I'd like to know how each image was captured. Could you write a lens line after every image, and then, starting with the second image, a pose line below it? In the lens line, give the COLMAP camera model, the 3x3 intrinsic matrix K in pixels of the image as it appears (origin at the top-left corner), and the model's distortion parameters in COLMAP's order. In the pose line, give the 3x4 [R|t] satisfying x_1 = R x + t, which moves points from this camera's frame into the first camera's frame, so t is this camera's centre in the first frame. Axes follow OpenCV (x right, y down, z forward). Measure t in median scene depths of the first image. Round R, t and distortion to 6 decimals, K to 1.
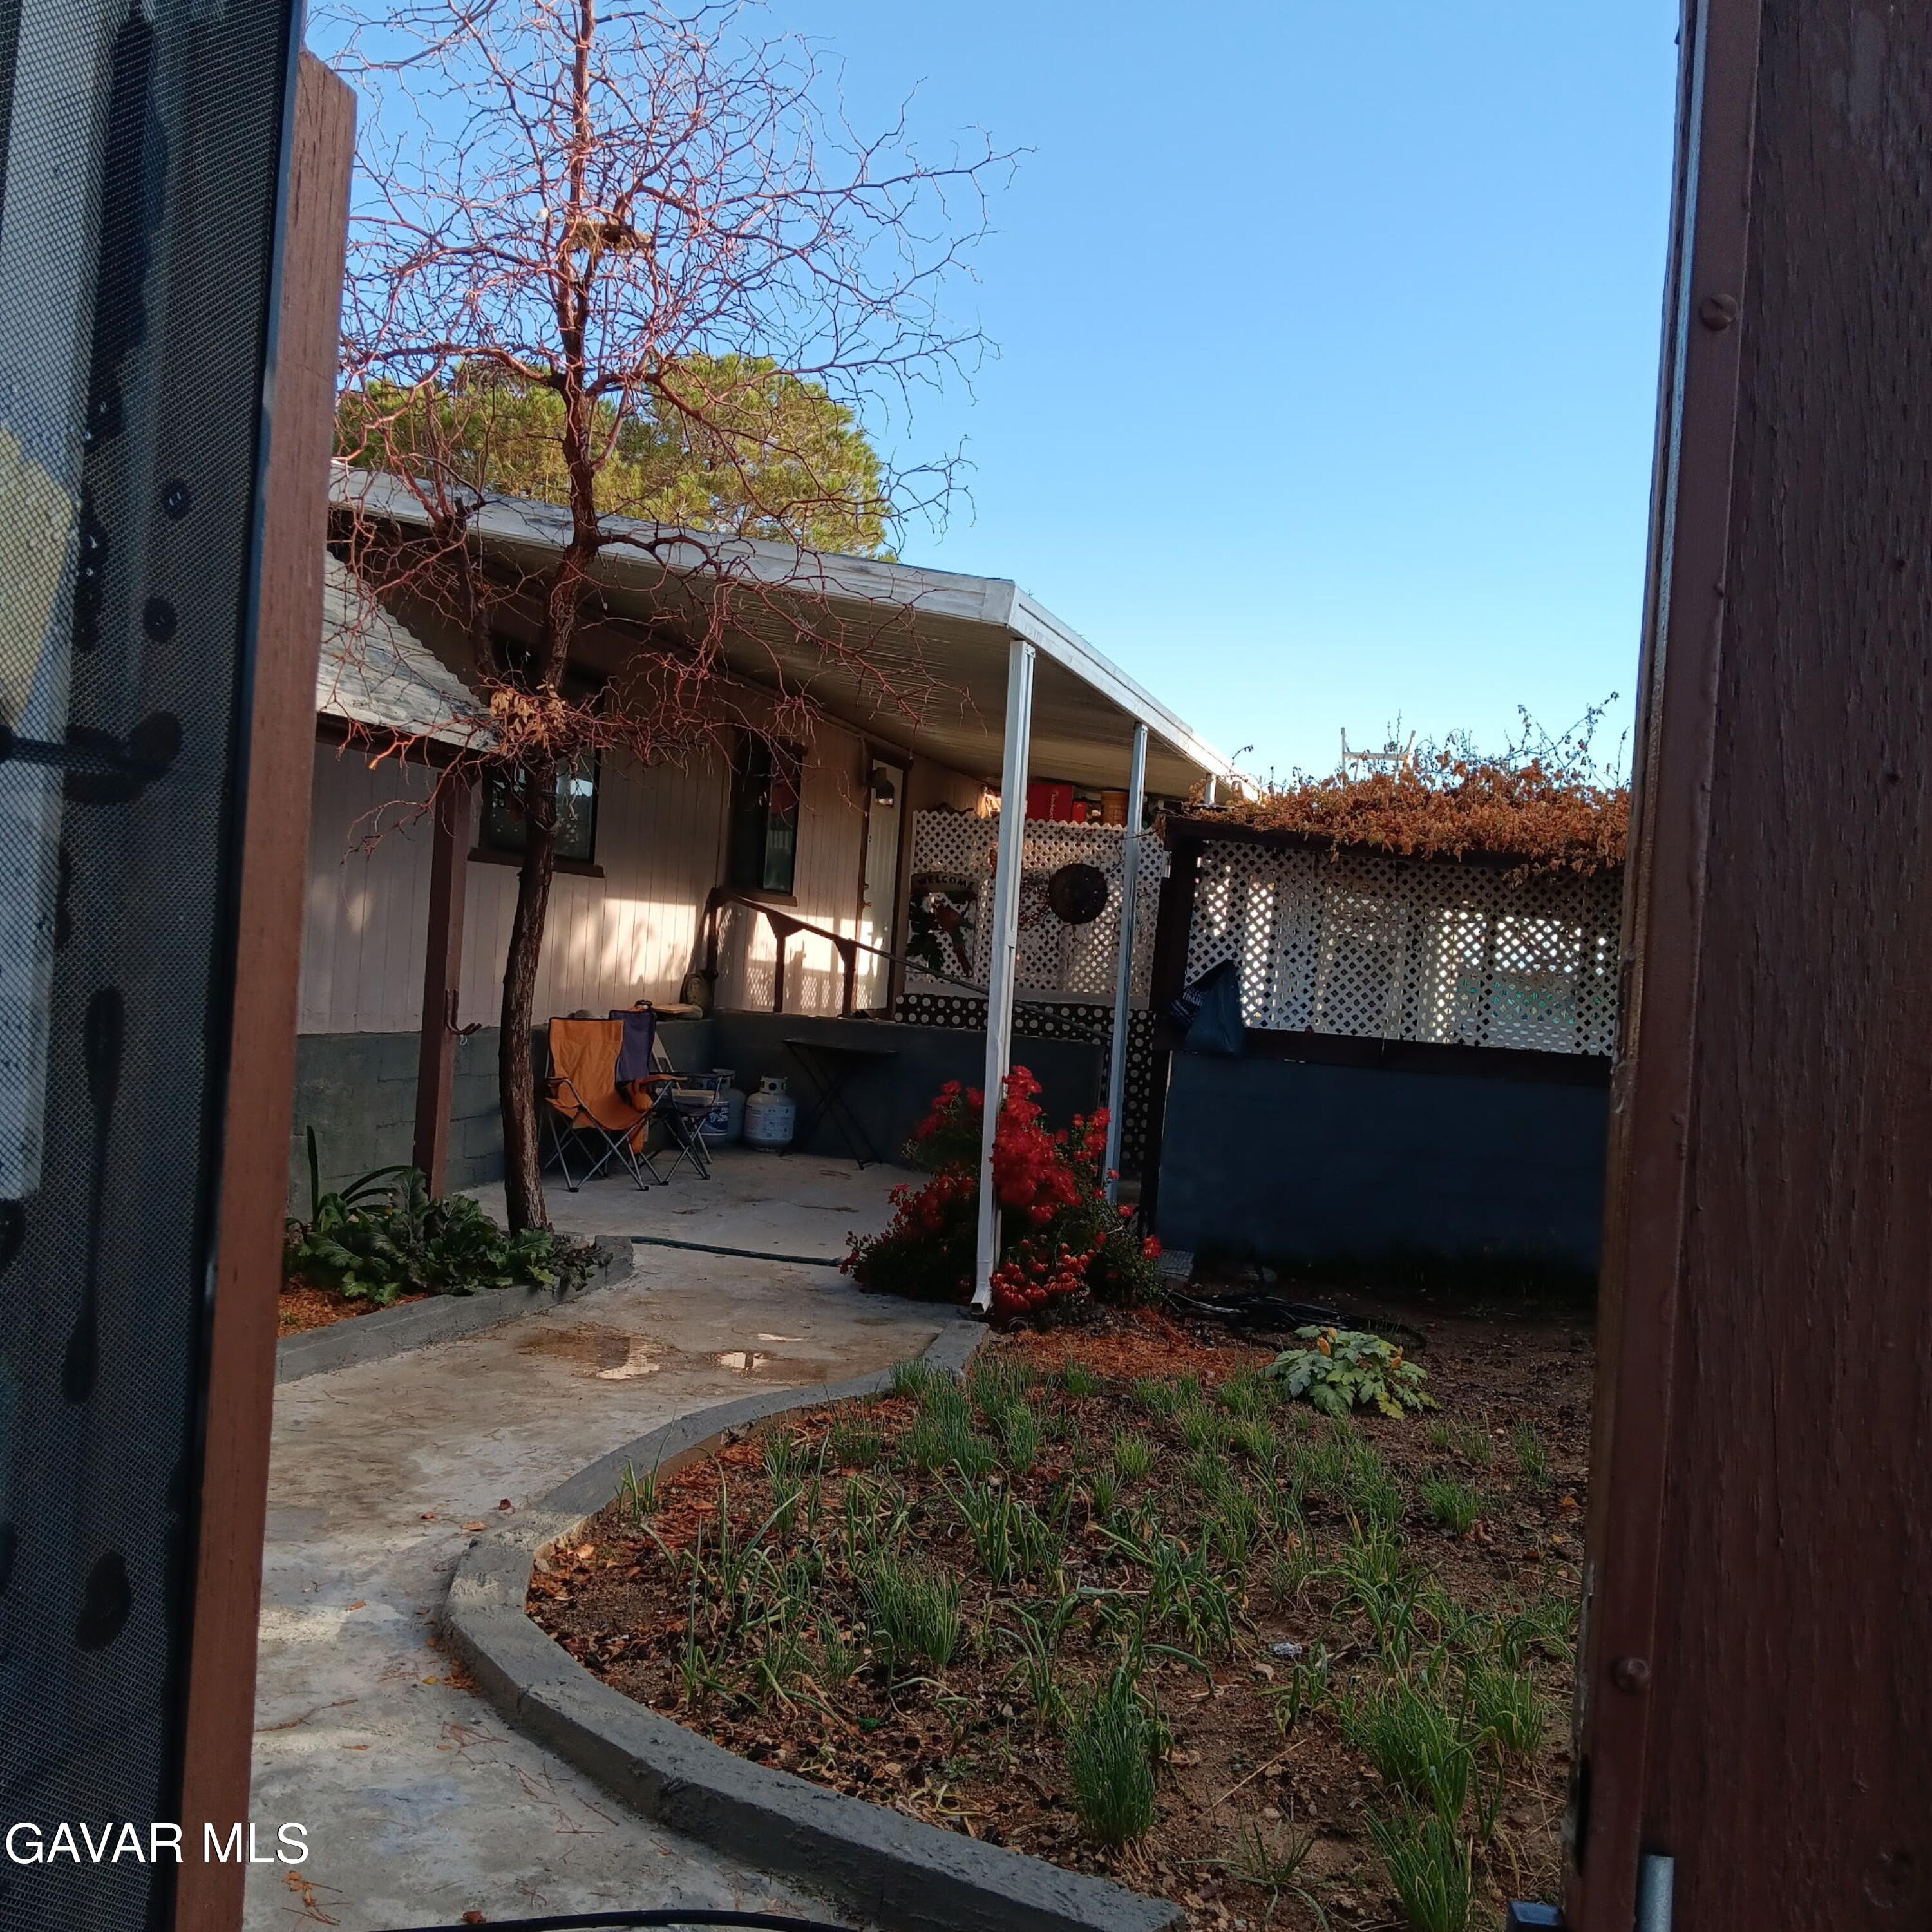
lens RADIAL K [[2042.2, 0, 906.2], [0, 2042.2, 977.3], [0, 0, 1]] dist [0.151034, -0.371502]
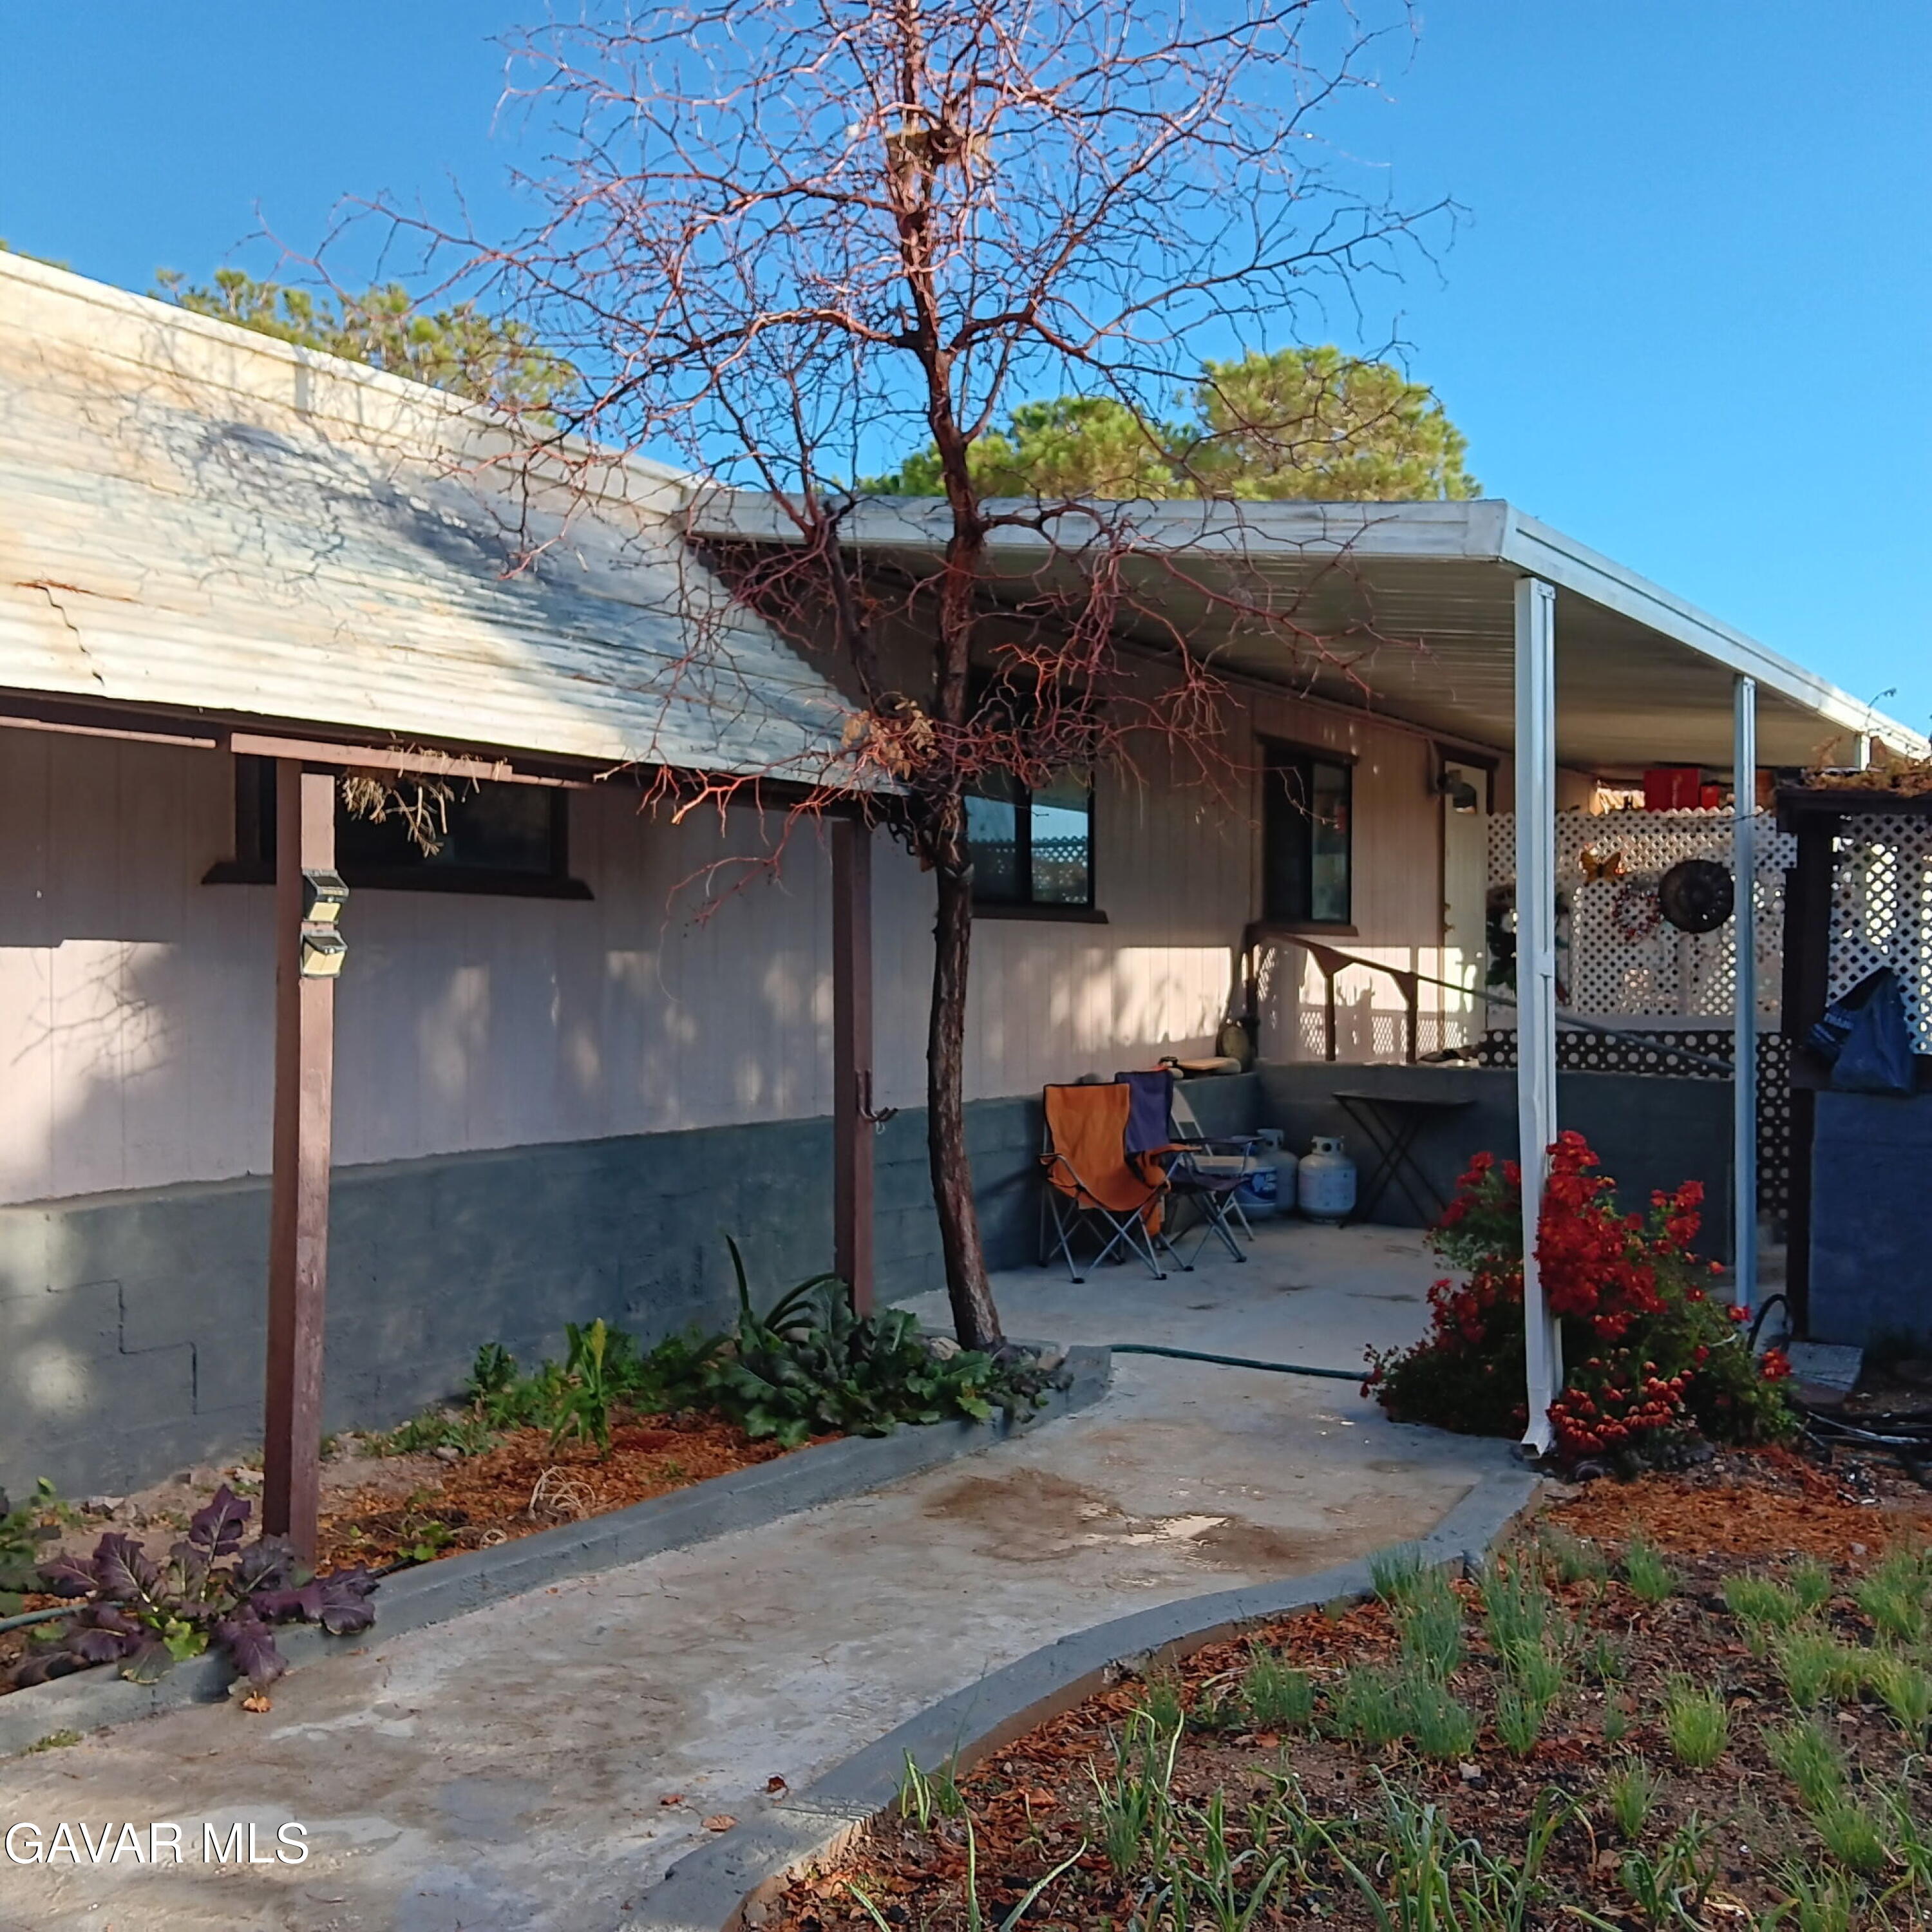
lens RADIAL K [[2042.2, 0, 906.2], [0, 2042.2, 977.3], [0, 0, 1]] dist [0.151034, -0.371502]
pose [[0.948551, -0.069408, -0.308924, 0.059561], [0.063281, 0.997550, -0.029822, -0.005784], [0.310237, 0.008738, 0.950619, 0.177187]]
